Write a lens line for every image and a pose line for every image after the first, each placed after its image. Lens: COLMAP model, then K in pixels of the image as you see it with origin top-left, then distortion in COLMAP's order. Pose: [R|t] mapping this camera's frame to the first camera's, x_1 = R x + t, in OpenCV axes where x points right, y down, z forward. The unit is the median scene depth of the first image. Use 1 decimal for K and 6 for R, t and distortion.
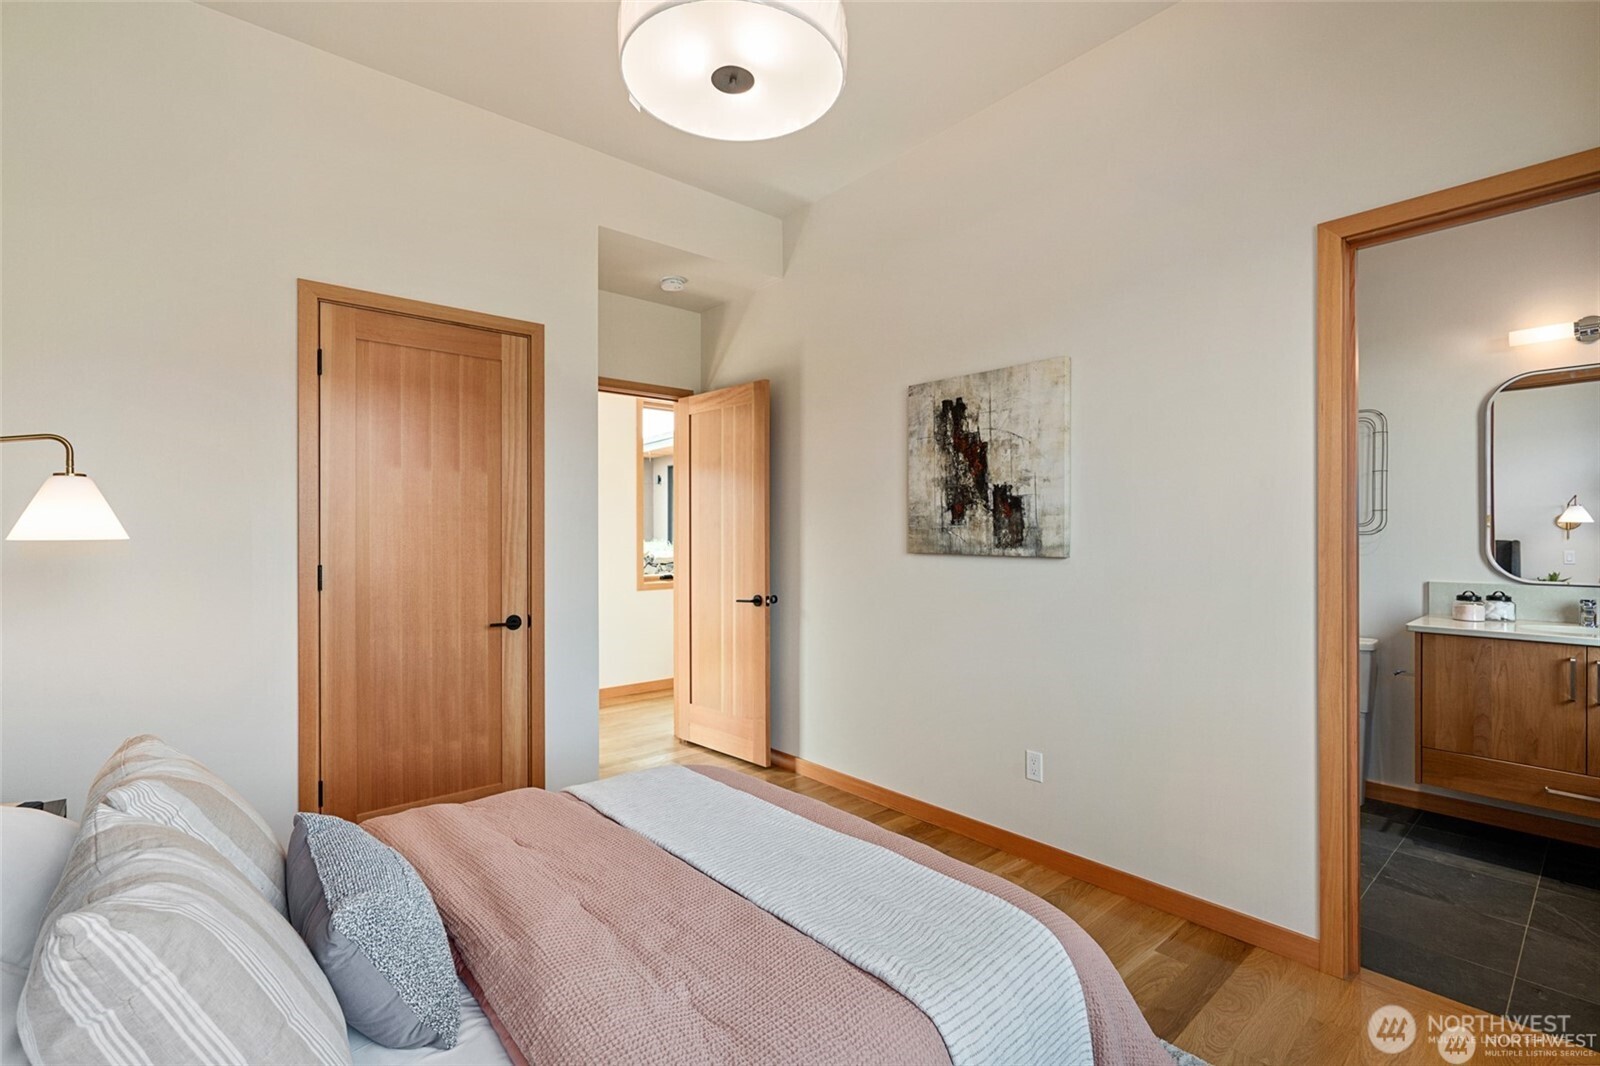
lens RADIAL K [[710.5, 0, 790.2], [0, 710.5, 535.0], [0, 0, 1]] dist [-0.002032, -0.000544]
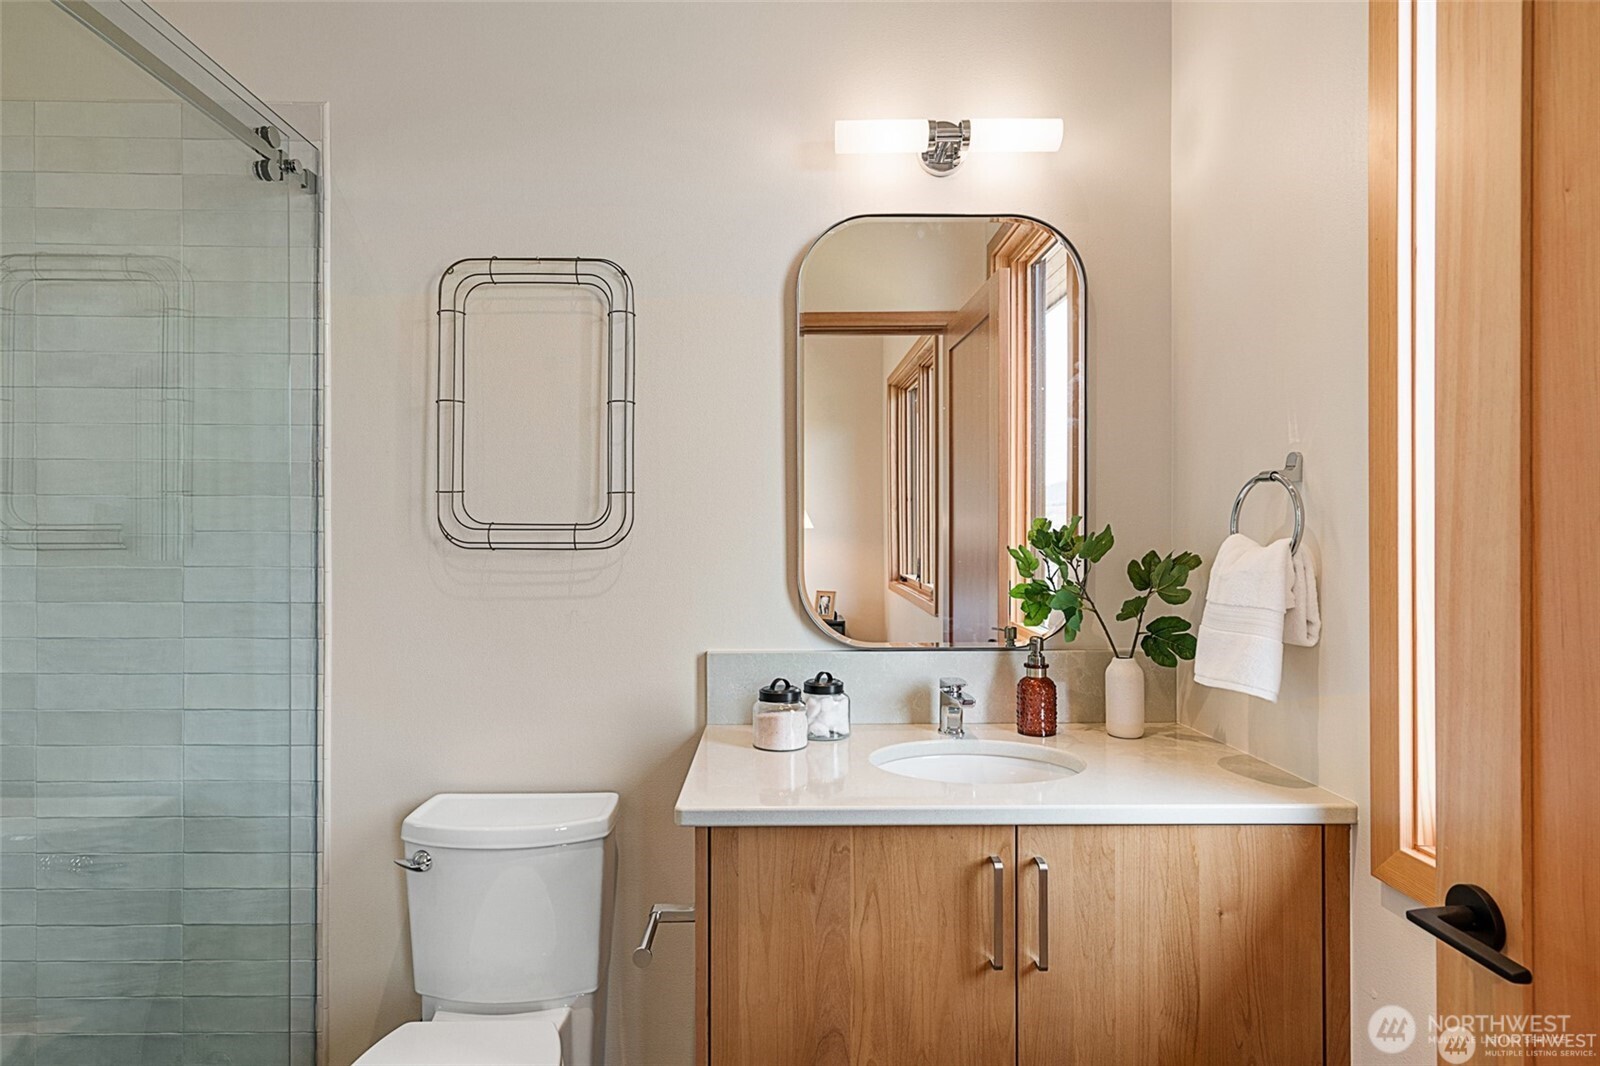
lens RADIAL K [[853.3, 0, 793.2], [0, 853.3, 536.6], [0, 0, 1]] dist [0.002194, 0.002190]
pose [[0.636510, 0.004535, 0.771255, 0.584680], [0.002765, 0.999963, -0.008161, -0.004571], [-0.771264, 0.007327, 0.636474, 0.692113]]
